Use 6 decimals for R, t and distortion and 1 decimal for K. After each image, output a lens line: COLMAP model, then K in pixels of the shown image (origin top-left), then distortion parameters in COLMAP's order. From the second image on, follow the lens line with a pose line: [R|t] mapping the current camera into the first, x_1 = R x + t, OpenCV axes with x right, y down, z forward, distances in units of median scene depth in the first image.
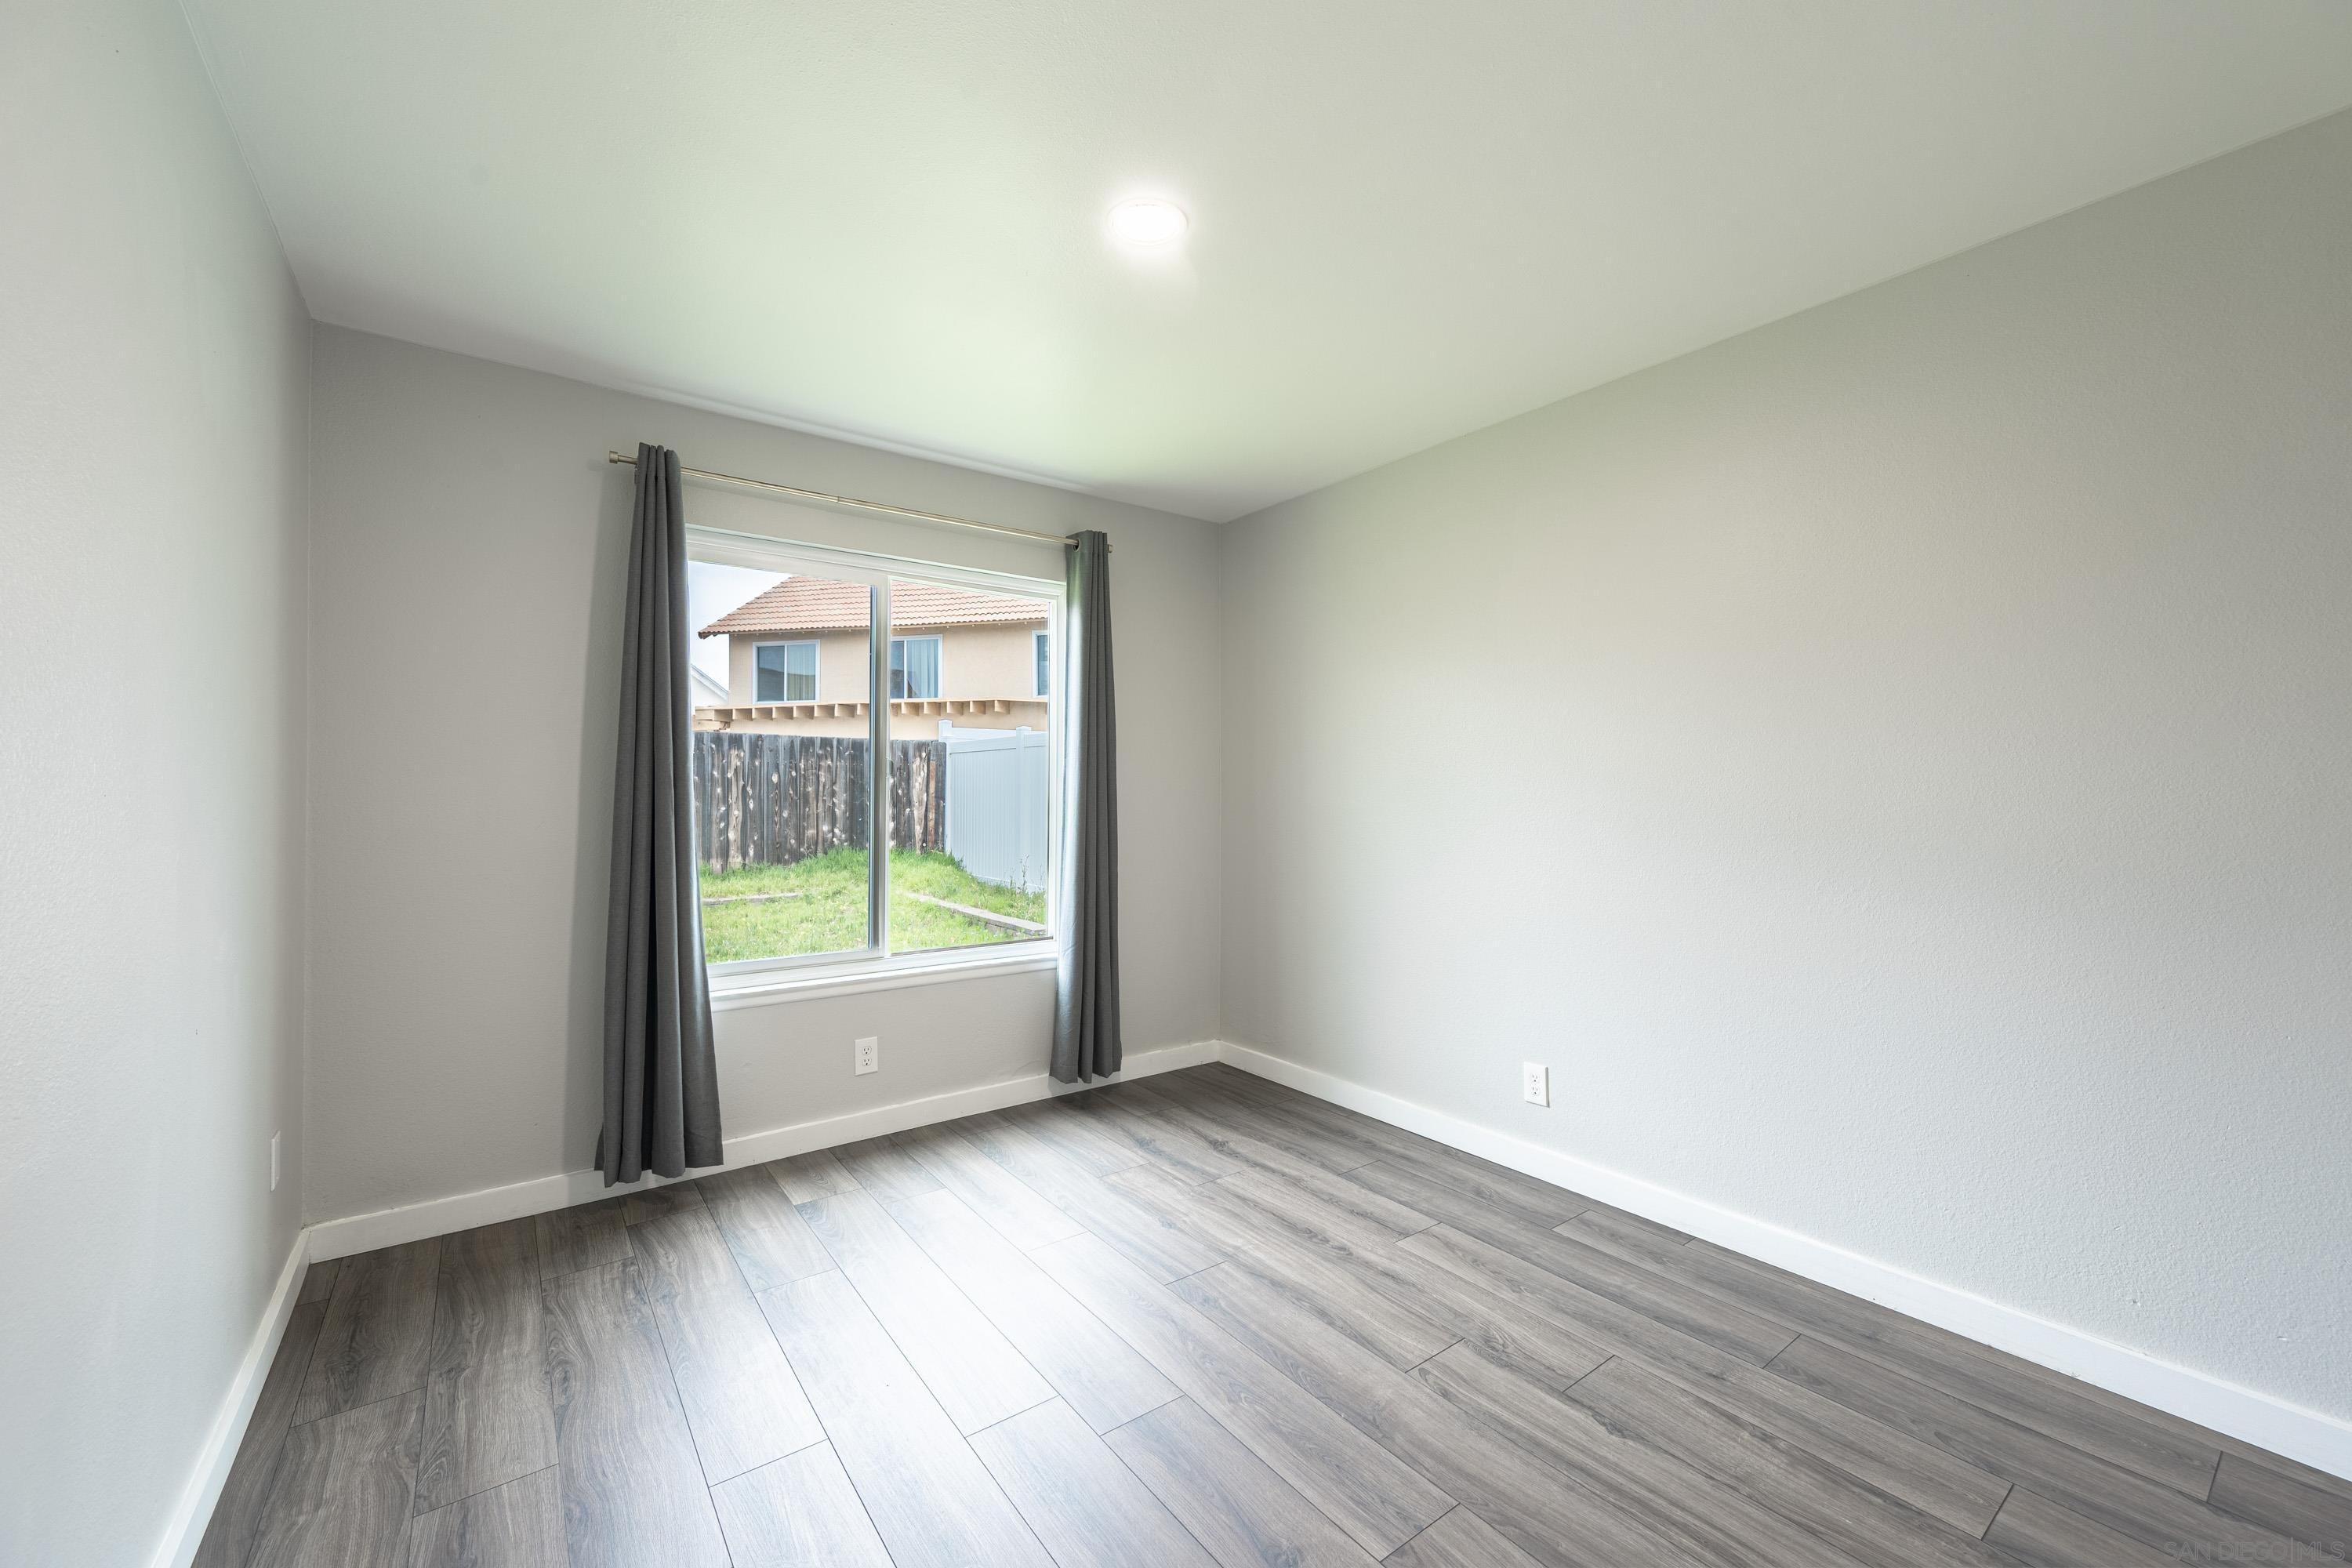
lens RADIAL K [[925.9, 0, 1178.3], [0, 925.9, 777.2], [0, 0, 1]] dist [0.001946, -0.000061]
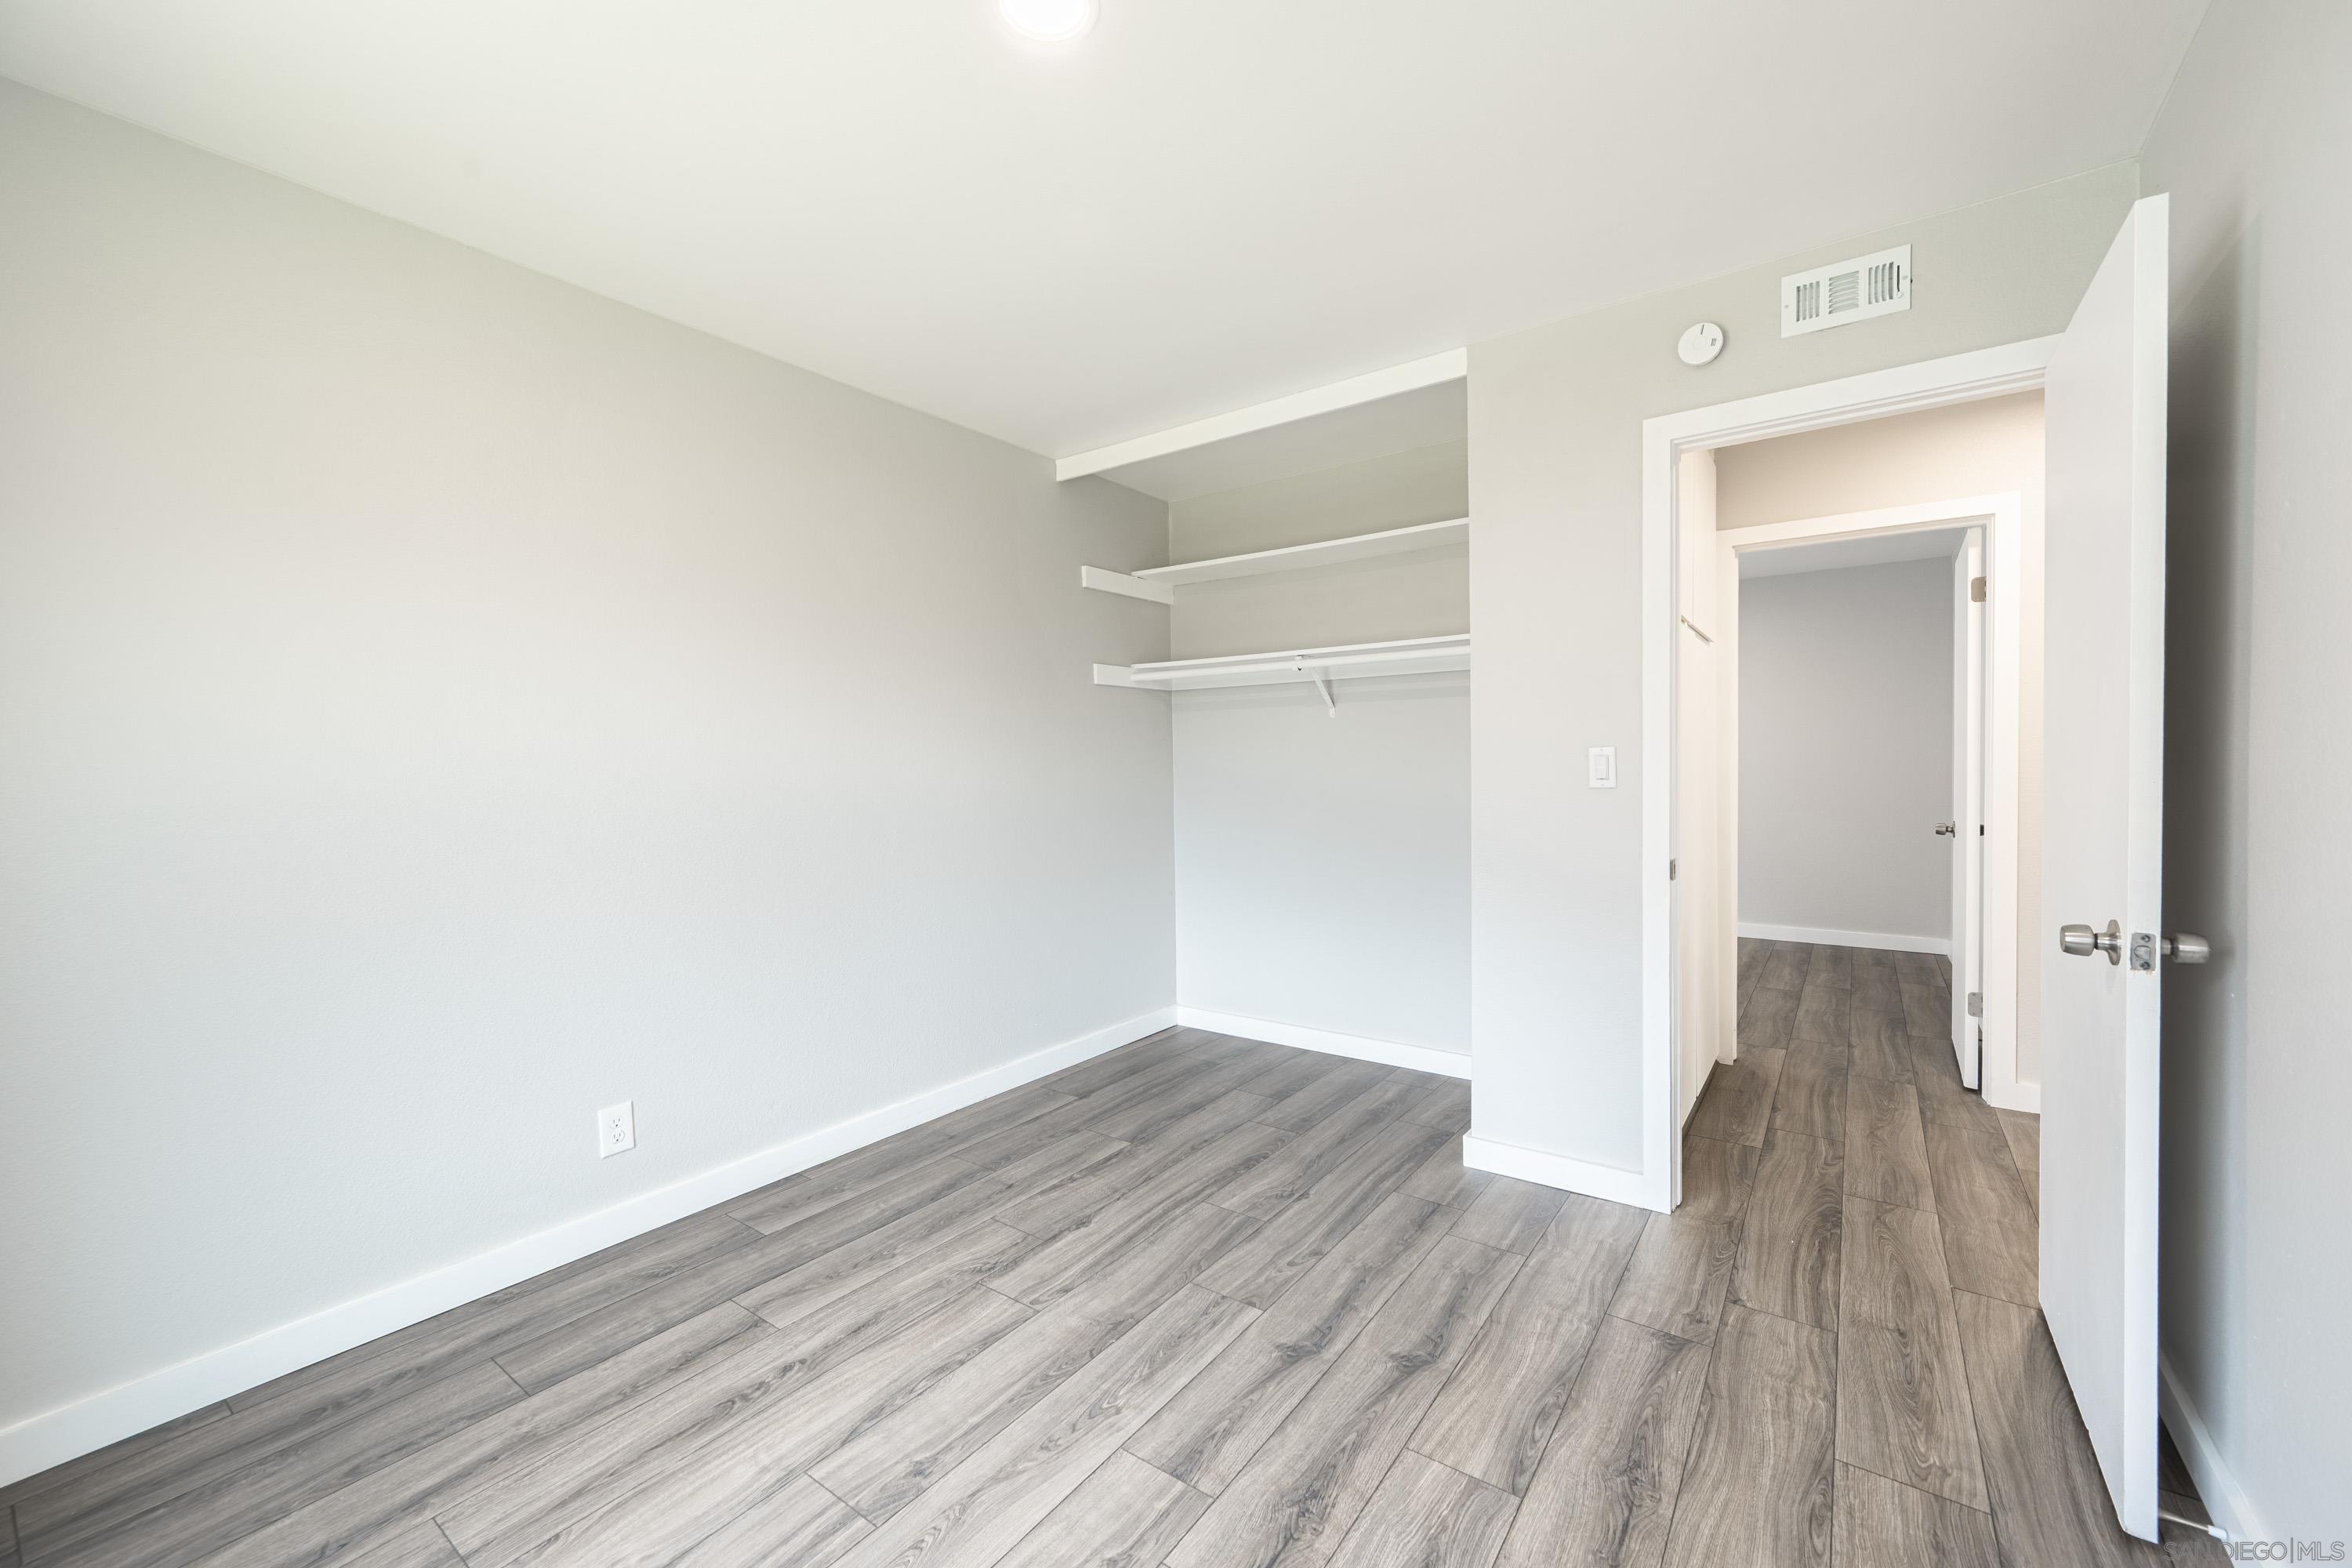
lens RADIAL K [[925.9, 0, 1188.8], [0, 925.9, 778.8], [0, 0, 1]] dist [0.001946, -0.000061]
pose [[-0.300382, -0.010554, 0.953761, -0.729228], [-0.001289, 0.999942, 0.010659, 0.020804], [-0.953818, 0.001972, -0.300378, 1.040388]]
